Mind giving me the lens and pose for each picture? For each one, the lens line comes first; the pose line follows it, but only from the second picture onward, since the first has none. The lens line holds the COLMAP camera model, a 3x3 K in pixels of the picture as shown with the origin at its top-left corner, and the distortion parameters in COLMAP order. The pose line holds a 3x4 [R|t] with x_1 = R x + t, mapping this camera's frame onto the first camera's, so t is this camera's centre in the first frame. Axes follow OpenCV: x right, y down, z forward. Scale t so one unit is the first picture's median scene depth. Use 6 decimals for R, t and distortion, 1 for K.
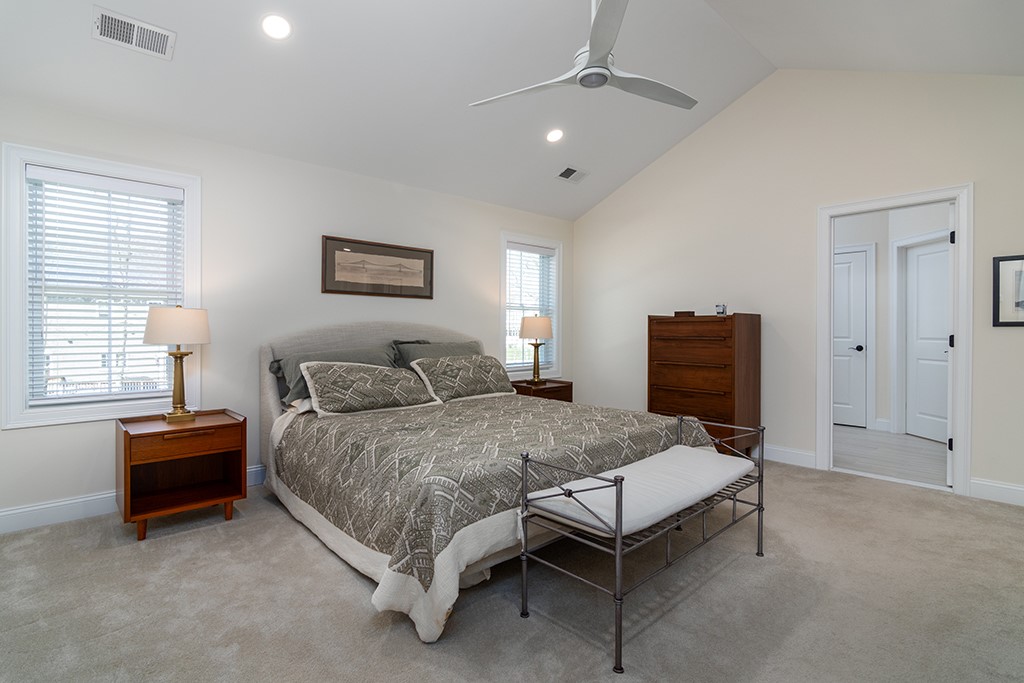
lens RADIAL K [[498.2, 0, 524.5], [0, 498.2, 327.5], [0, 0, 1]] dist [-0.004642, -0.000265]
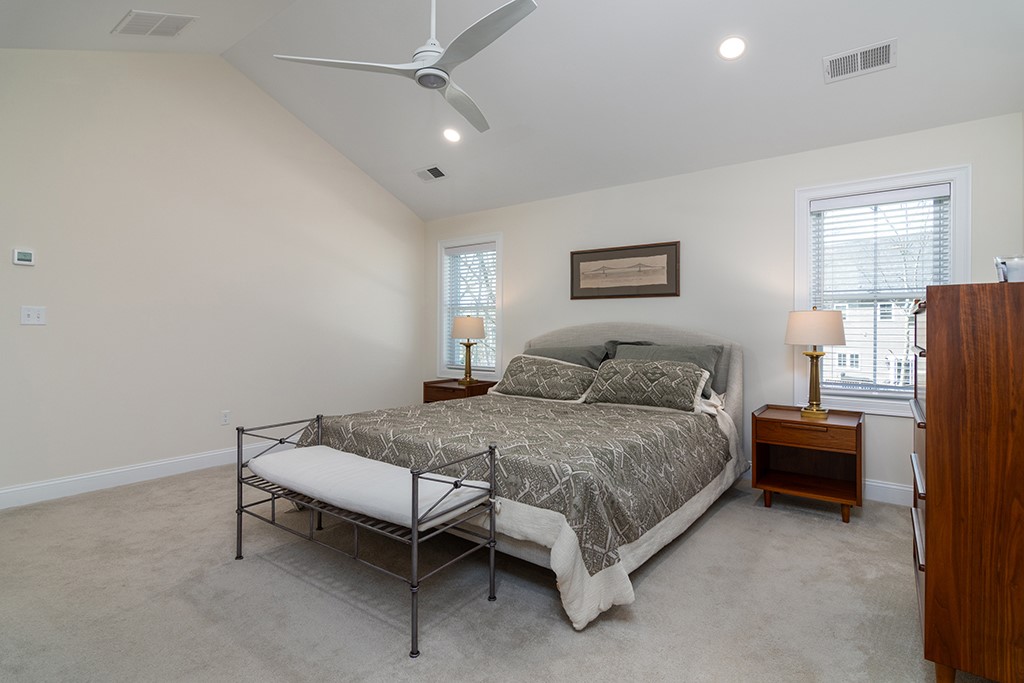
lens RADIAL K [[466.1, 0, 516.5], [0, 466.1, 348.6], [0, 0, 1]] dist [-0.001118, -0.000203]
pose [[0.201589, 0.039286, -0.978682, 0.583204], [-0.000647, 0.999200, 0.039977, 0.003353], [0.979470, -0.007426, 0.201453, 0.554421]]
